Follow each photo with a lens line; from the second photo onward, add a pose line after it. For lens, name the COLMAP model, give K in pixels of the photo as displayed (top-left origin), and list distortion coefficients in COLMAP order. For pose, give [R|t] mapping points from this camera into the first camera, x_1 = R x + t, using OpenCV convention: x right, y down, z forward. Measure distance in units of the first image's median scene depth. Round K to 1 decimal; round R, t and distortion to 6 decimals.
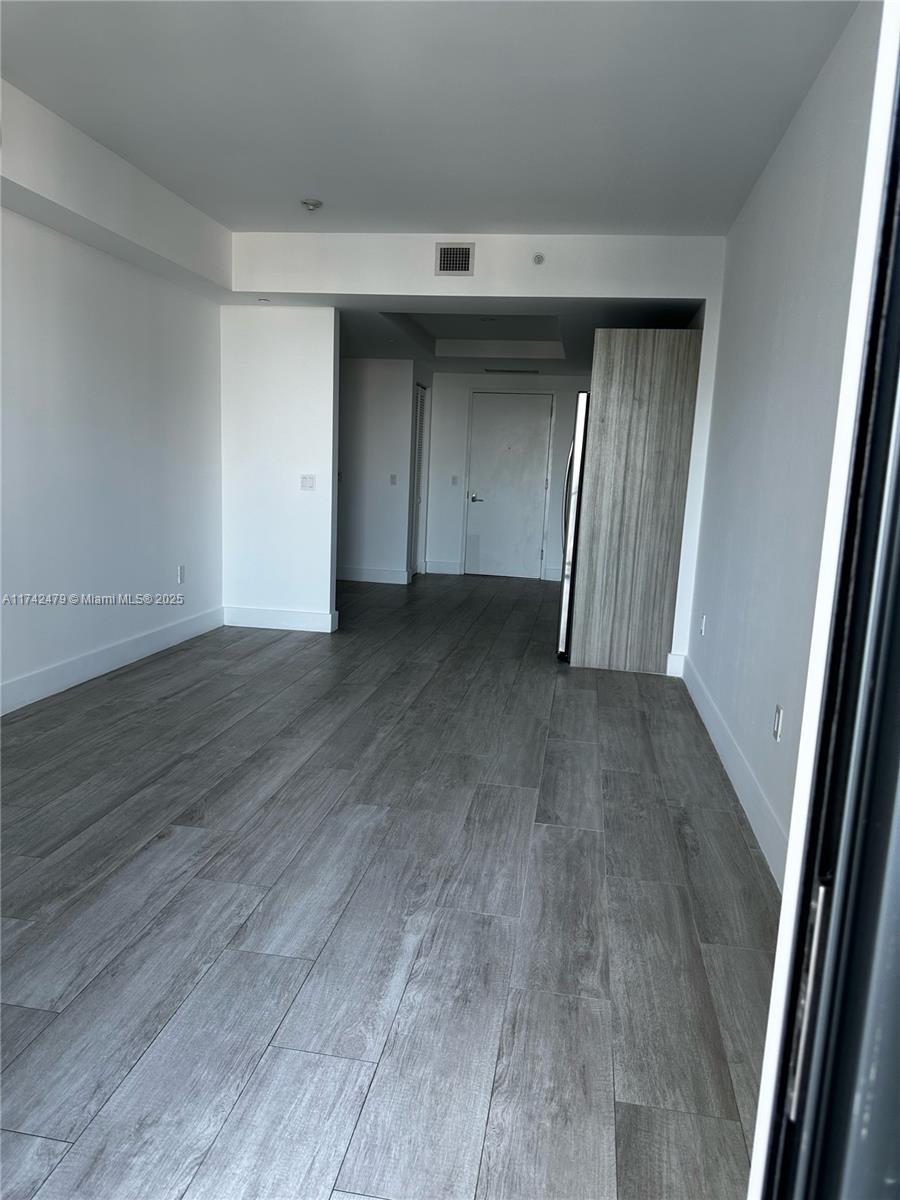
lens RADIAL K [[844.7, 0, 449.2], [0, 844.7, 601.1], [0, 0, 1]] dist [0.068910, -0.073304]
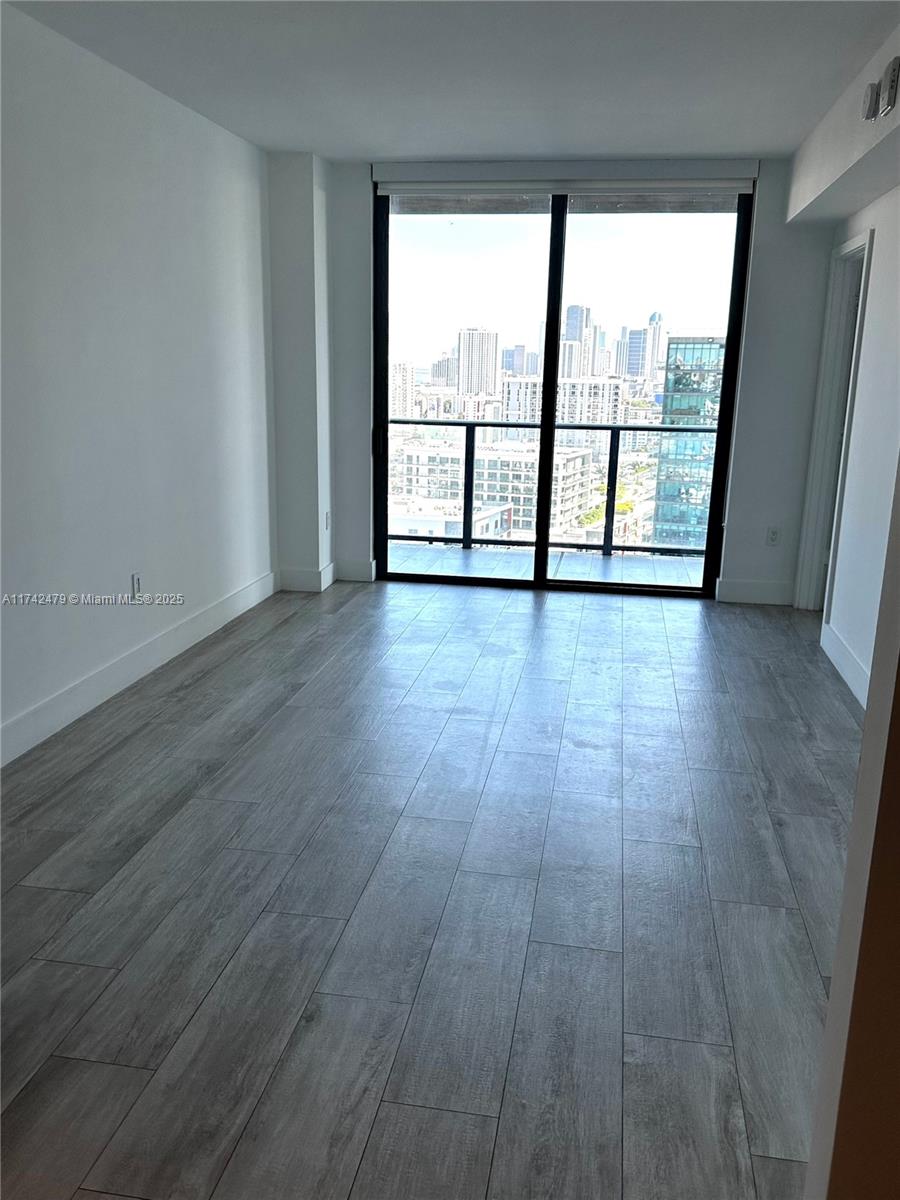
lens RADIAL K [[991.6, 0, 447.5], [0, 991.6, 606.0], [0, 0, 1]] dist [0.041709, 0.004366]
pose [[-0.997648, -0.067823, -0.009881, -0.084639], [-0.066378, 0.920177, 0.385835, -0.414802], [-0.017076, 0.385583, -0.922515, 2.163851]]
